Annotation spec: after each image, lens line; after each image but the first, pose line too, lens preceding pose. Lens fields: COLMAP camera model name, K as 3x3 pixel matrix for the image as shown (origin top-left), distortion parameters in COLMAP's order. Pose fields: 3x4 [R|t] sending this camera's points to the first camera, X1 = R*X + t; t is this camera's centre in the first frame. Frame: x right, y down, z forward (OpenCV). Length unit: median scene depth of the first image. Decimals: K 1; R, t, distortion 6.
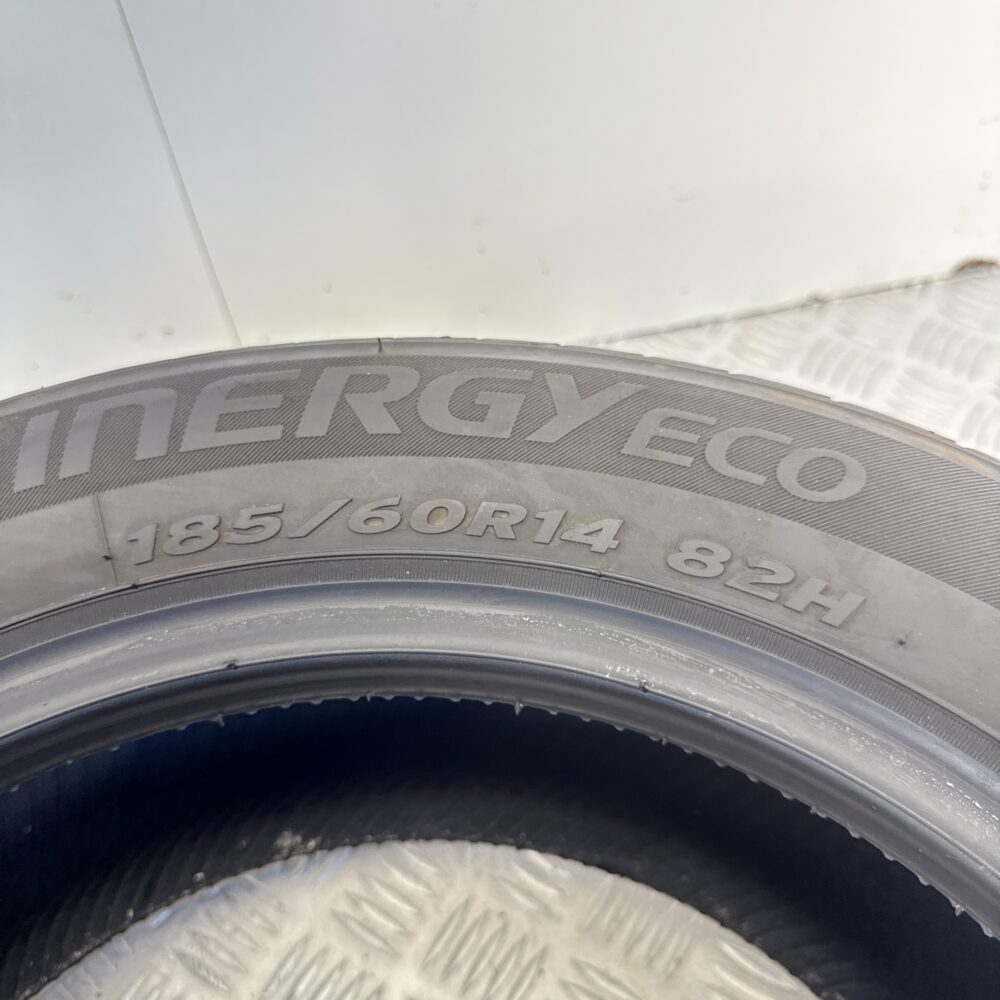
lens RADIAL K [[879.0, 0, 508.5], [0, 879.0, 504.0], [0, 0, 1]] dist [0.128104, -0.261260]
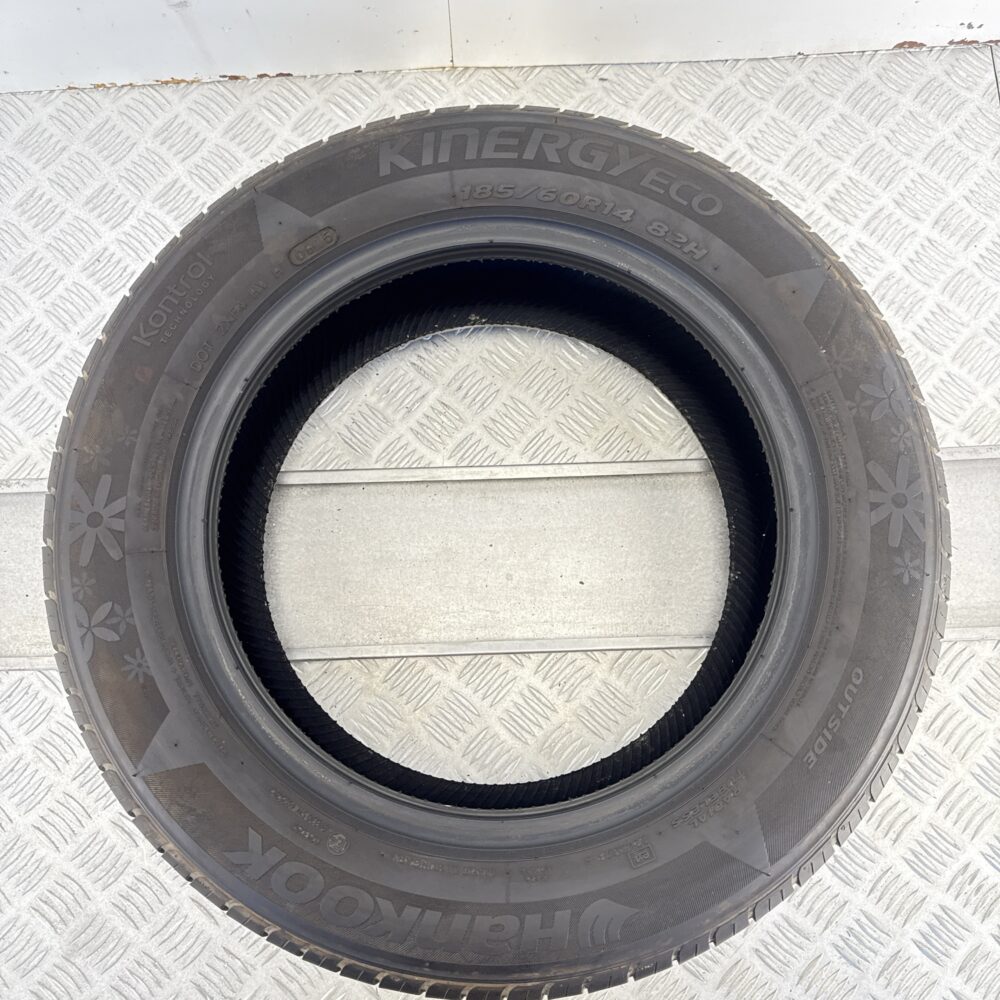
lens RADIAL K [[879.0, 0, 508.5], [0, 879.0, 504.0], [0, 0, 1]] dist [0.128104, -0.261260]
pose [[0.987832, 0.155479, 0.003705, -0.128405], [-0.141253, 0.886972, 0.439692, -0.332003], [0.065077, -0.434865, 0.898141, -1.918968]]
